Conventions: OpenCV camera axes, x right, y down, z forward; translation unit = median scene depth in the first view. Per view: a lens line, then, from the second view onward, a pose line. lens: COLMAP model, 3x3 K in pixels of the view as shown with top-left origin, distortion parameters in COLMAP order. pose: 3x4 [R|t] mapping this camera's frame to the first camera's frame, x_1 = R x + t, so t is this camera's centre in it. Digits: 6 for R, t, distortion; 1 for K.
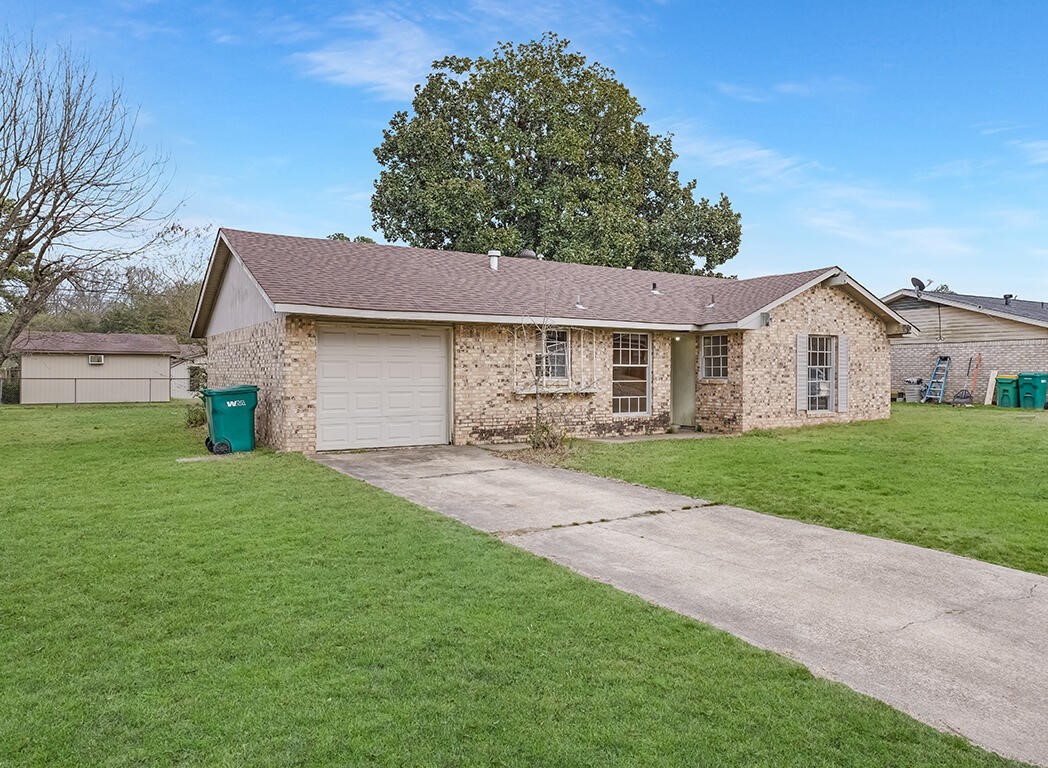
lens RADIAL K [[739.2, 0, 521.8], [0, 739.2, 375.2], [0, 0, 1]] dist [-0.007299, -0.000792]
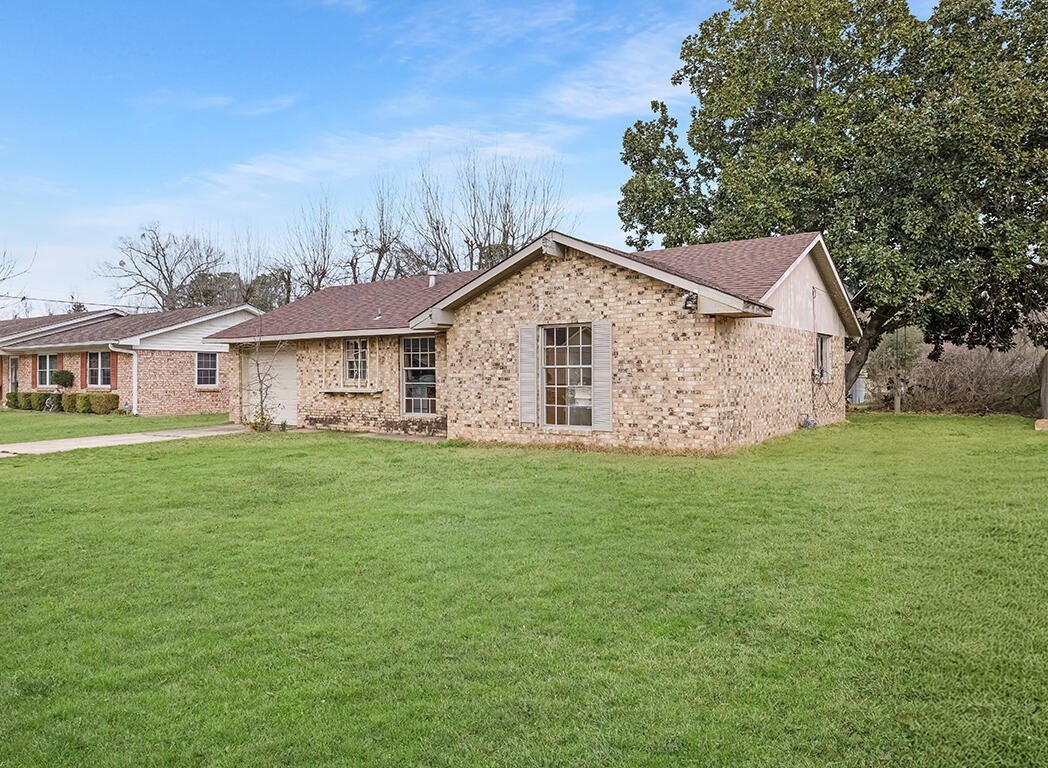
lens RADIAL K [[739.2, 0, 524.8], [0, 739.2, 388.5], [0, 0, 1]] dist [-0.007299, -0.000792]
pose [[0.381501, 0.017121, -0.924210, 1.170971], [0.001855, 0.999812, 0.019287, -0.004329], [0.924366, -0.009072, 0.381398, 0.739061]]
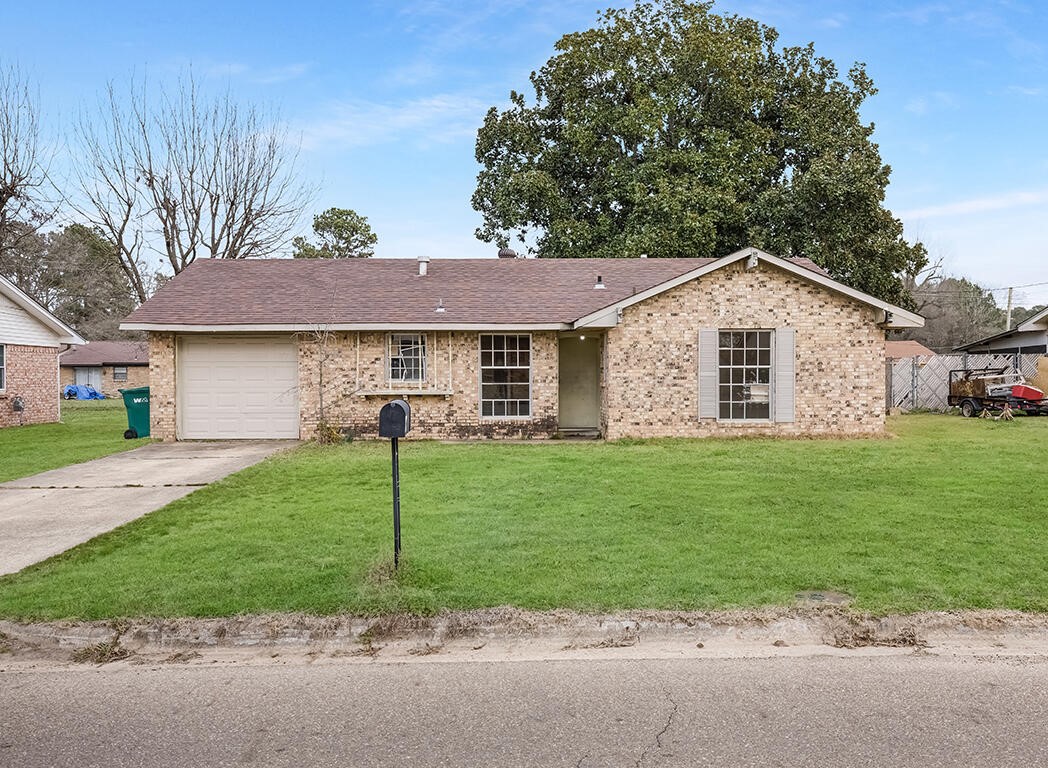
lens RADIAL K [[876.6, 0, 524.3], [0, 876.6, 384.9], [0, 0, 1]] dist [-0.005645, 0.001095]
pose [[0.859038, 0.003053, -0.511902, 0.758300], [0.002081, 0.999953, 0.009455, -0.001026], [0.511907, -0.009187, 0.858992, 0.023006]]
